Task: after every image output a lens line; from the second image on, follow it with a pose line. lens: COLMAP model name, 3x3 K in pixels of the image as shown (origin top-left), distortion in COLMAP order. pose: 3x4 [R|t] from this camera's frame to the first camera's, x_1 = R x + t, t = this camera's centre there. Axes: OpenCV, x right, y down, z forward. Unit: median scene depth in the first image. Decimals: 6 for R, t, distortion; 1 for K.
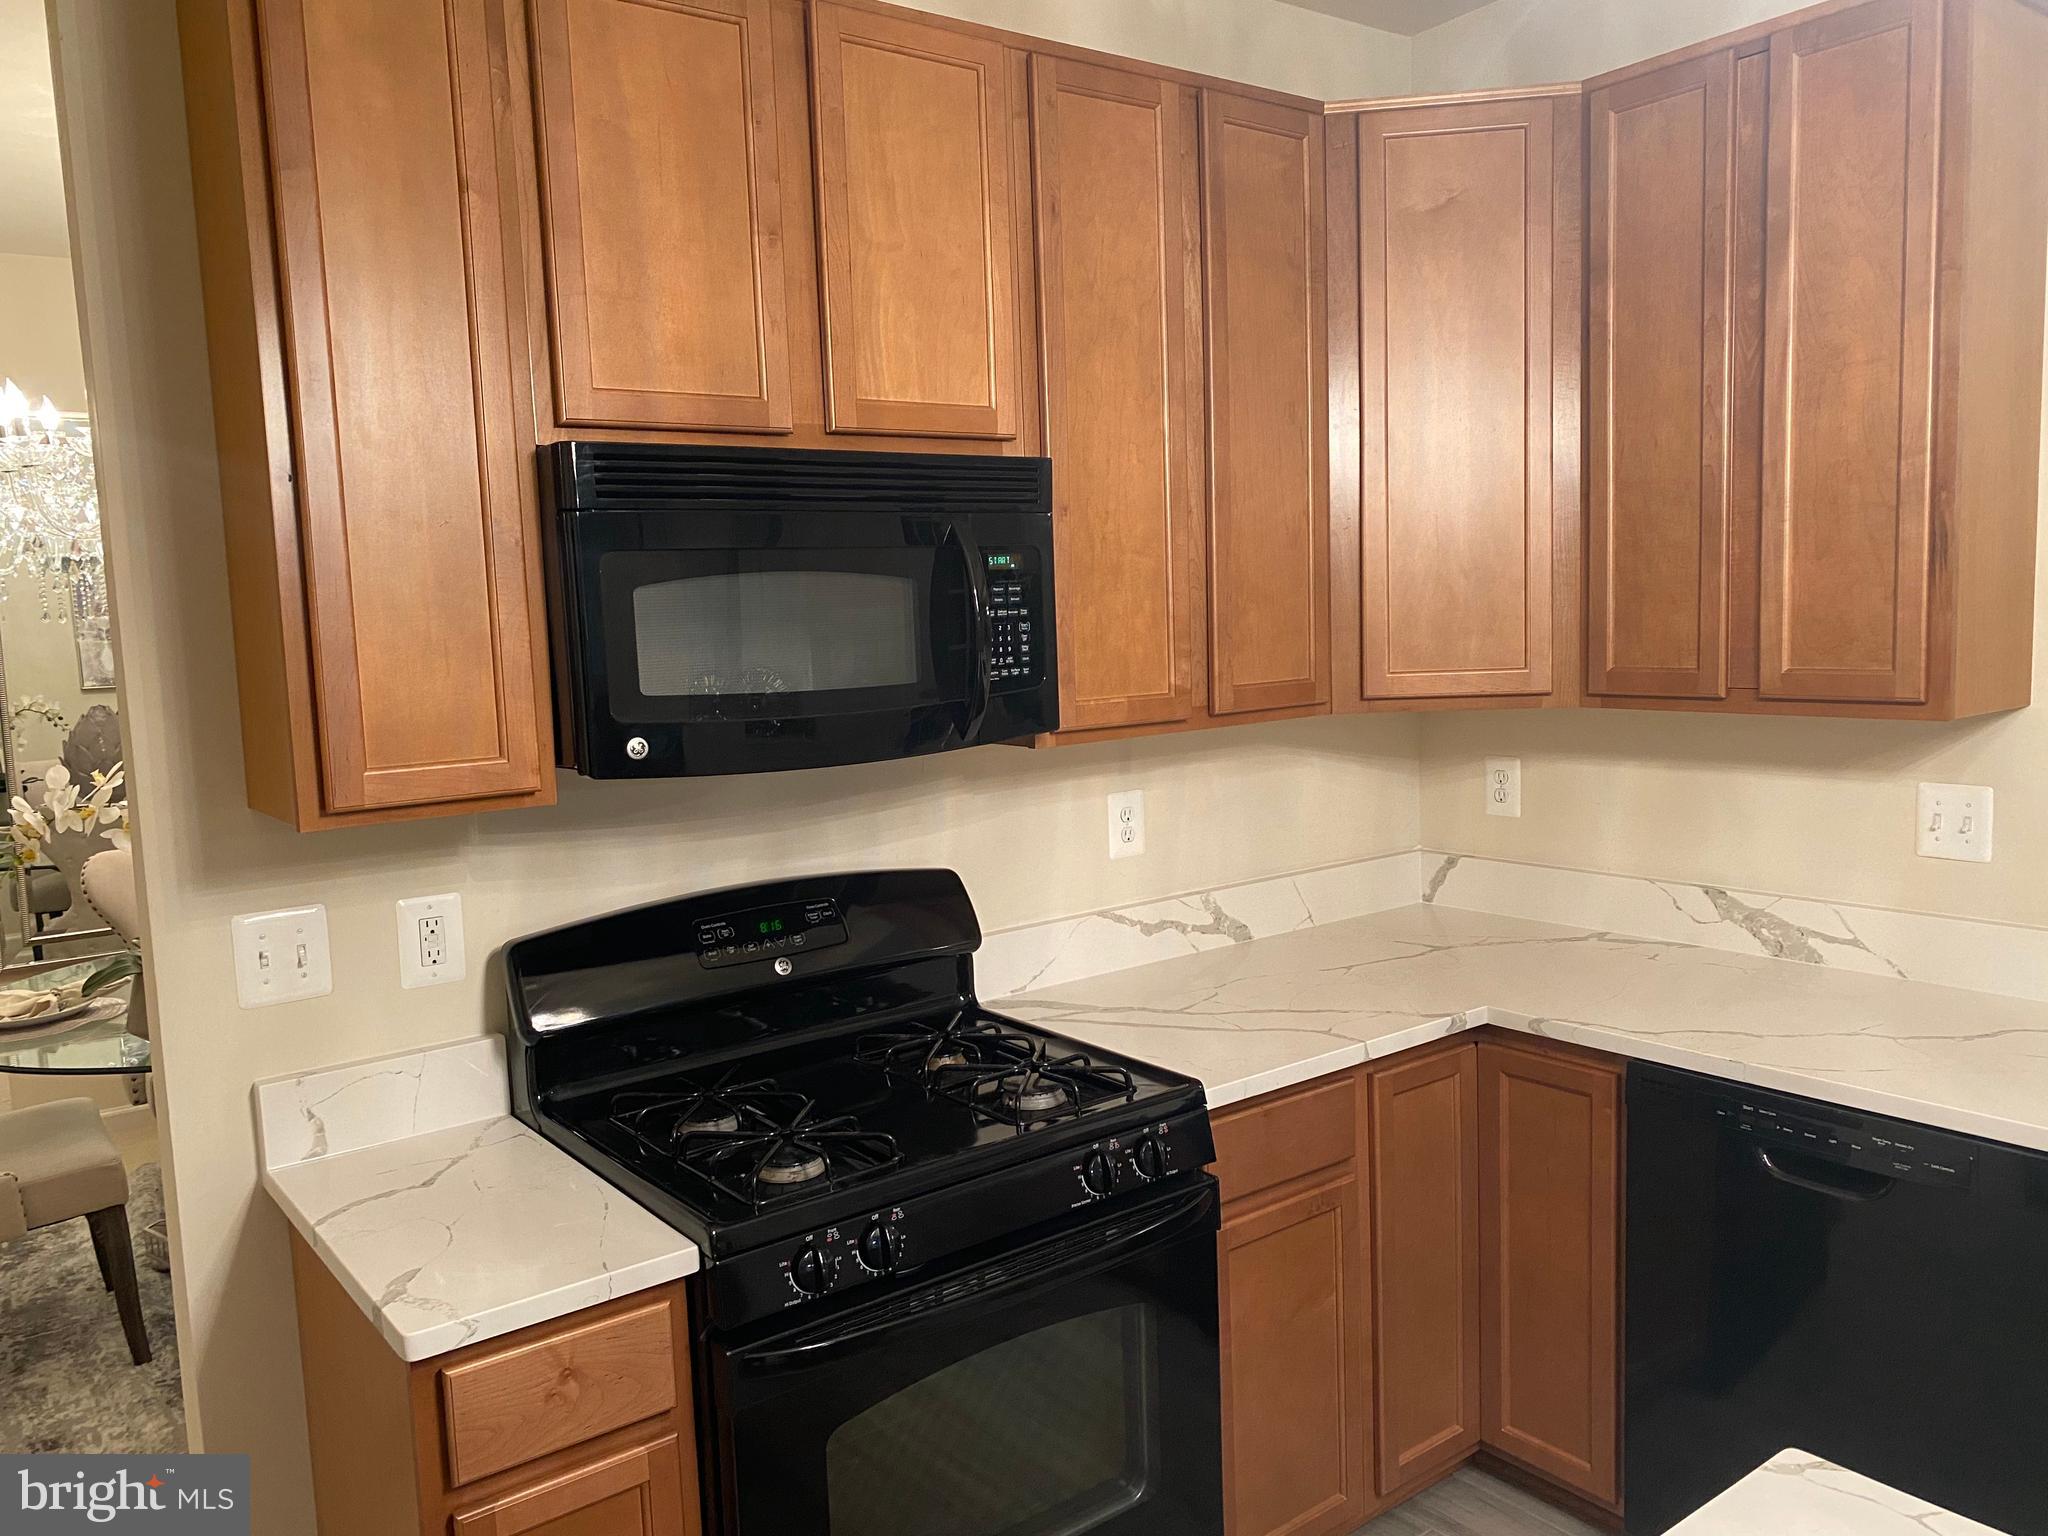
lens RADIAL K [[1573.6, 0, 1014.4], [0, 1573.6, 771.8], [0, 0, 1]] dist [0.023741, -0.004917]
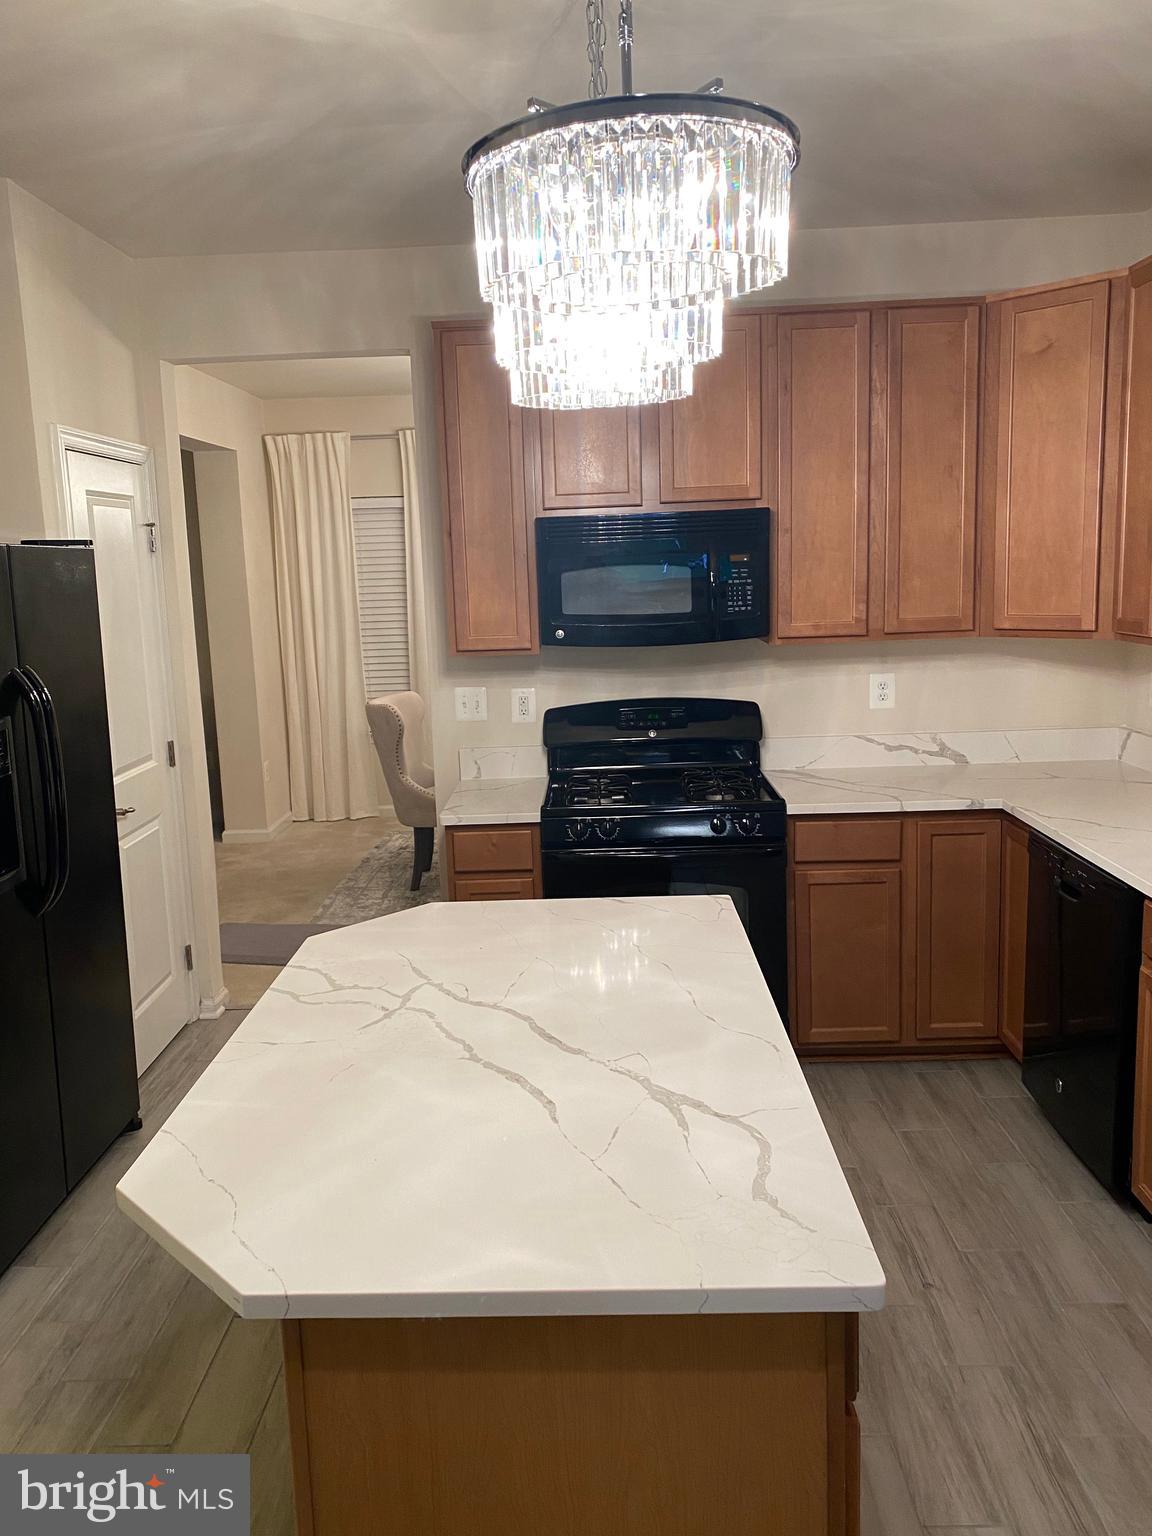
lens RADIAL K [[1155.7, 0, 553.4], [0, 1155.7, 766.6], [0, 0, 1]] dist [0.029905, -0.000999]
pose [[0.782961, 0.118130, -0.610751, 0.735587], [-0.063784, 0.991874, 0.110076, -0.005384], [0.618792, -0.047229, 0.784134, -0.397037]]
